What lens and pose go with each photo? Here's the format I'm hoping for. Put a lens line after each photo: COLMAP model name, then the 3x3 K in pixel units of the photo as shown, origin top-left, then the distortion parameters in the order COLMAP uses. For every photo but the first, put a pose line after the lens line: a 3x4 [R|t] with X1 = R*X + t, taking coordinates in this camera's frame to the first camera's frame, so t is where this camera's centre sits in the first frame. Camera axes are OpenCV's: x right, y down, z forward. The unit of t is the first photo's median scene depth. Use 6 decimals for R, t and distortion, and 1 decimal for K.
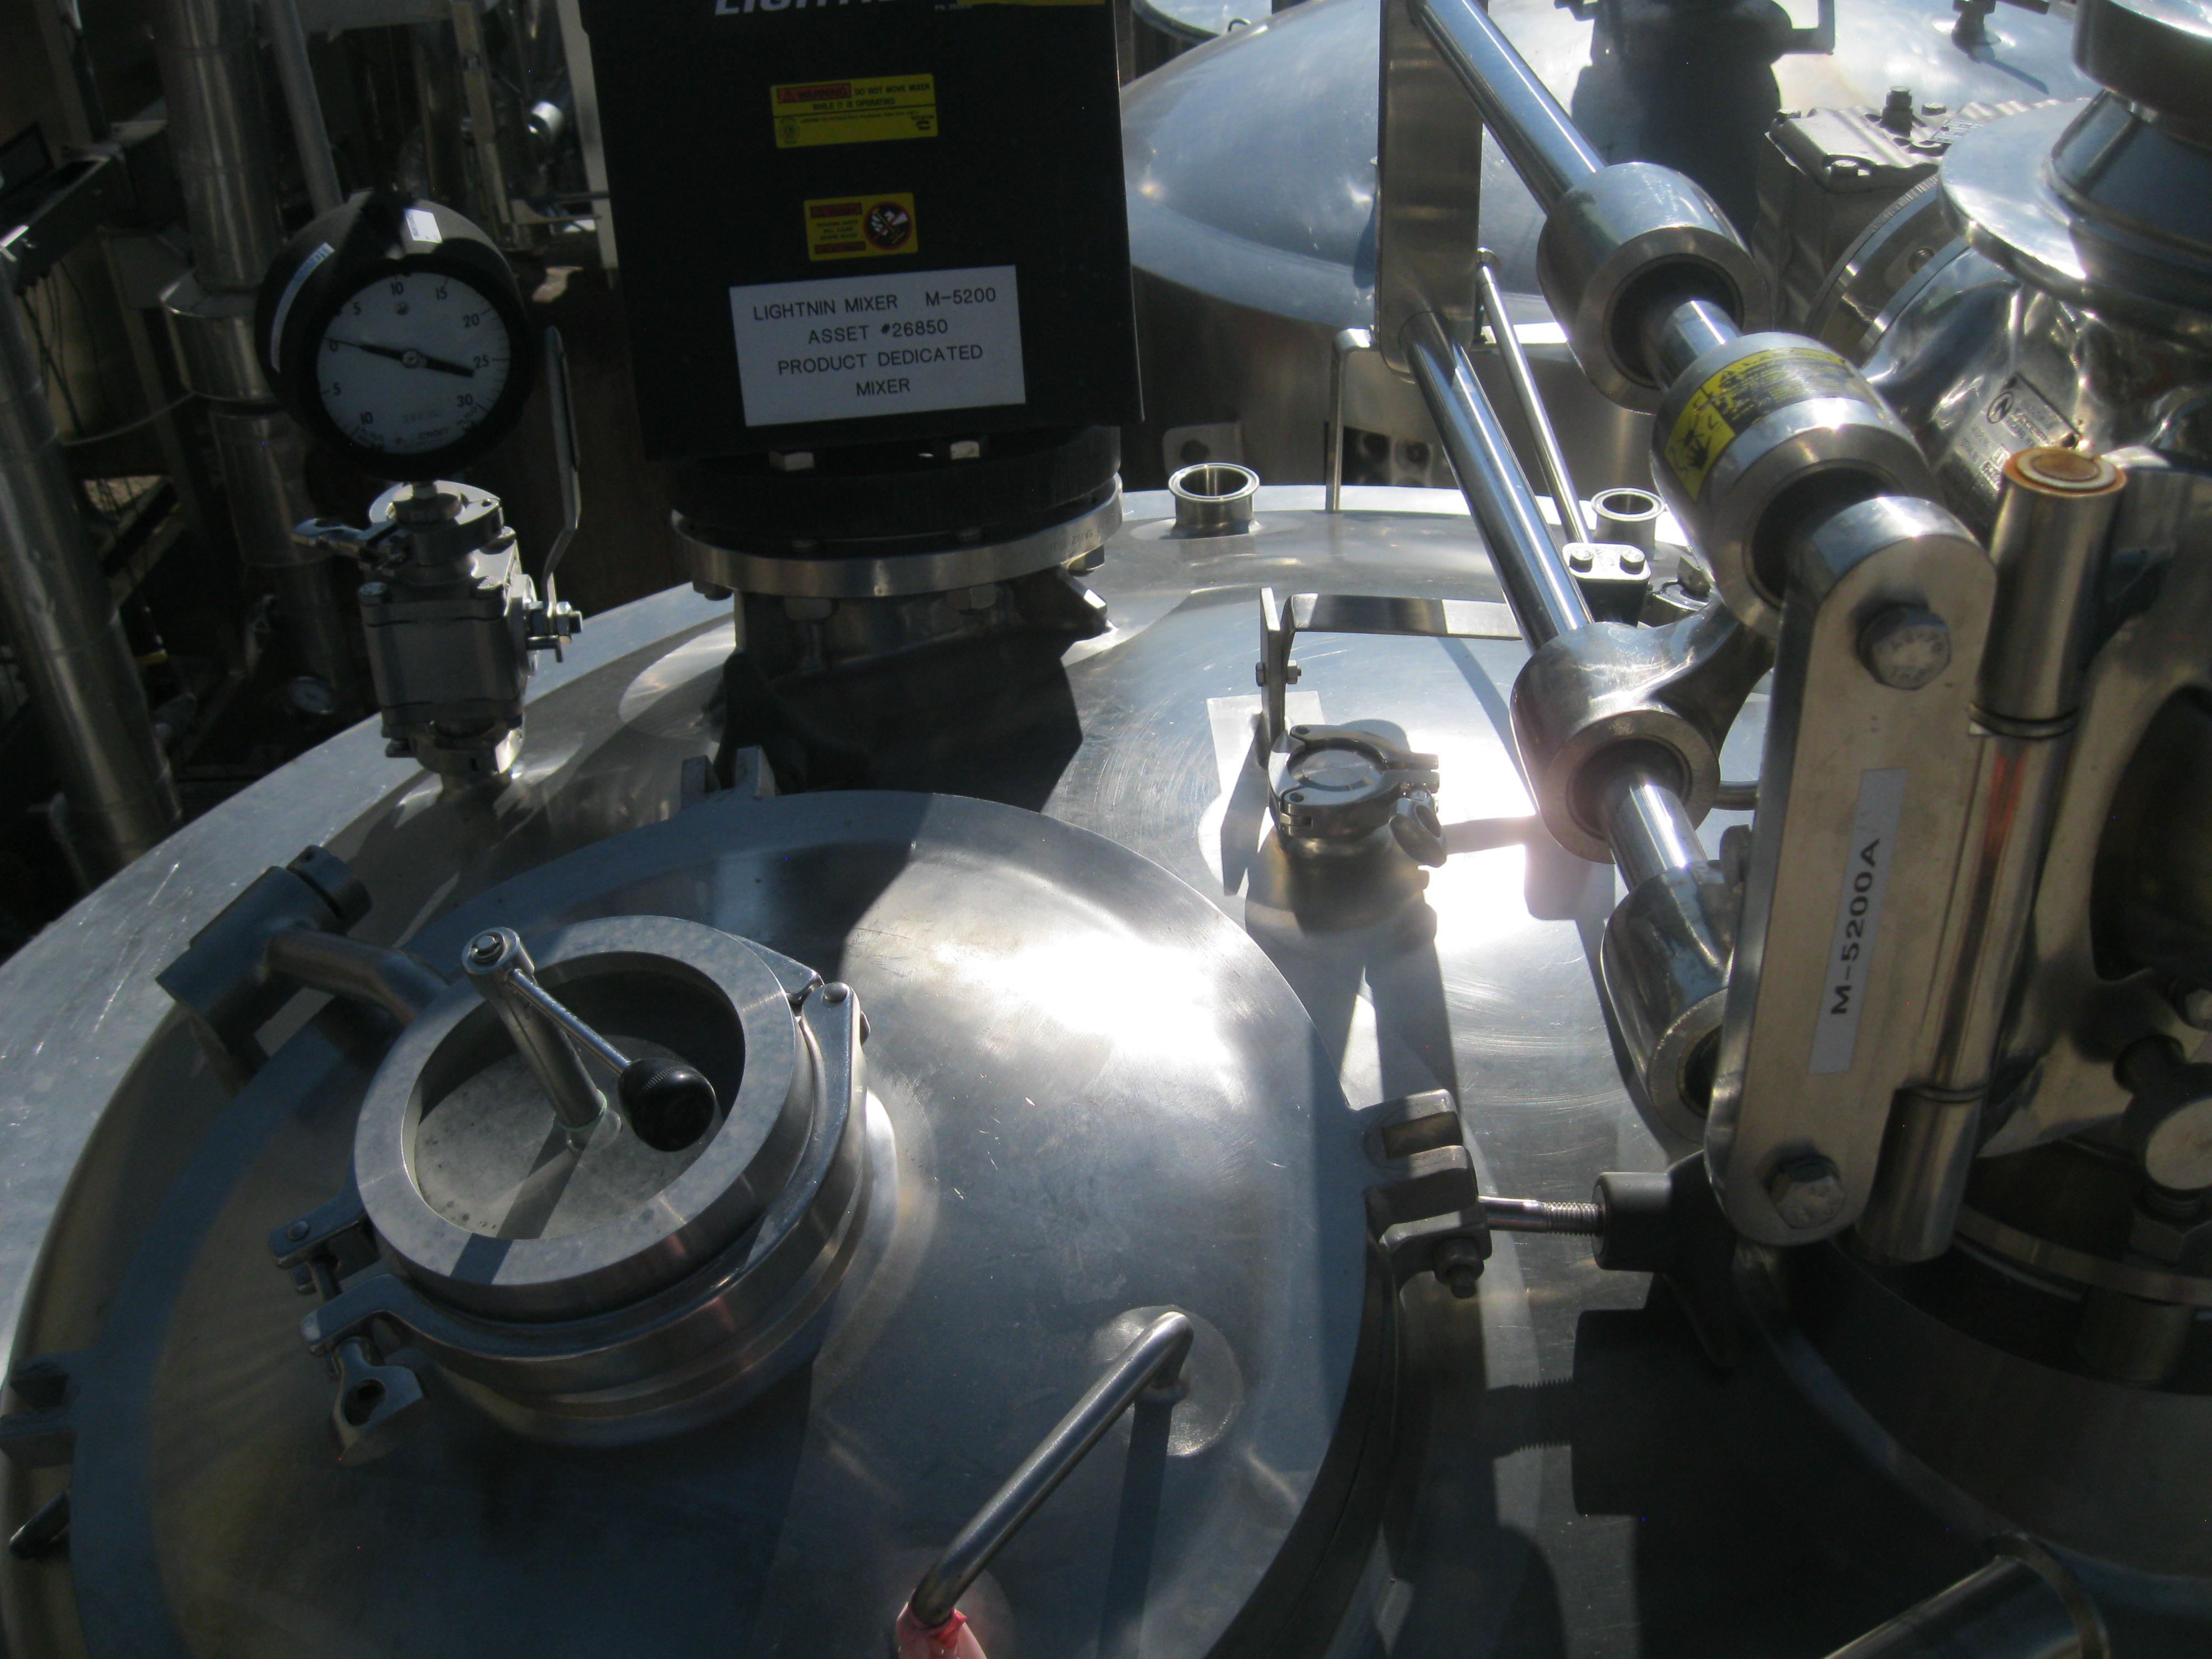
lens RADIAL K [[2194.6, 0, 1101.4], [0, 2194.6, 830.5], [0, 0, 1]] dist [-0.081419, 0.000000]
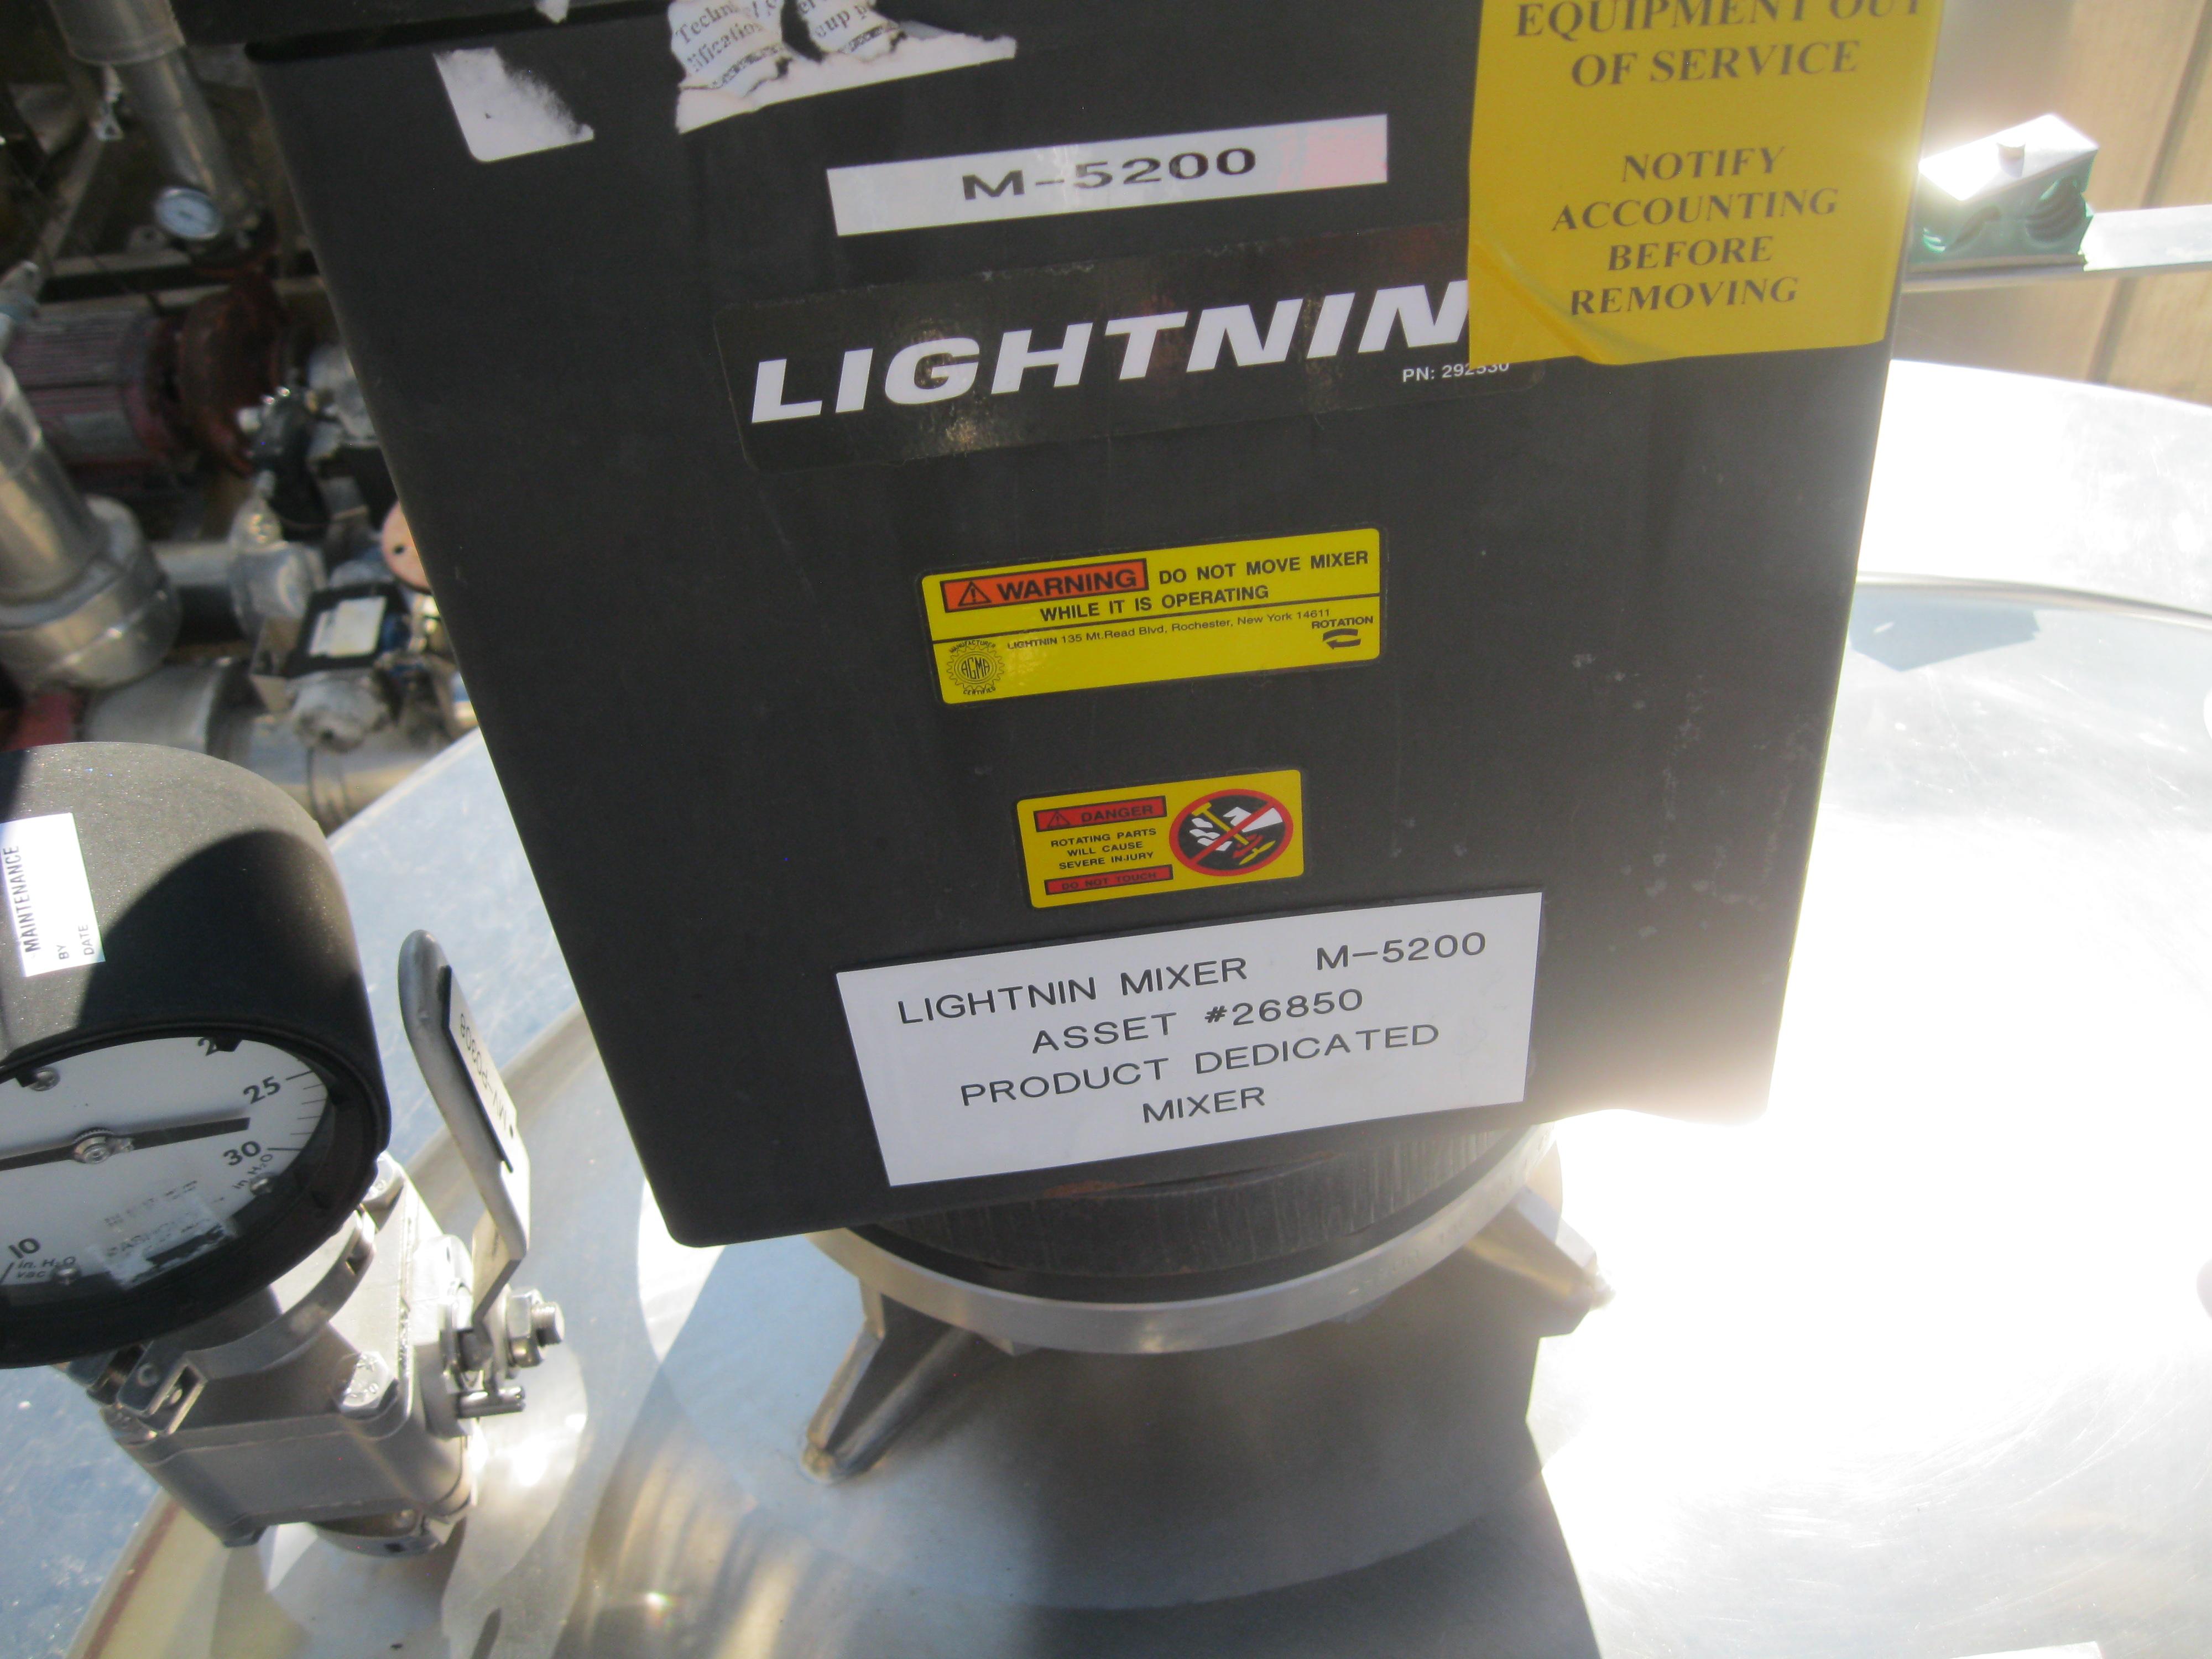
lens RADIAL K [[2194.6, 0, 1109.9], [0, 2194.6, 830.8], [0, 0, 1]] dist [-0.081419, 0.000000]
pose [[0.999263, -0.038288, 0.002889, -0.120510], [0.034989, 0.938965, 0.342229, -0.412174], [-0.015816, -0.341875, 0.939612, 0.628571]]
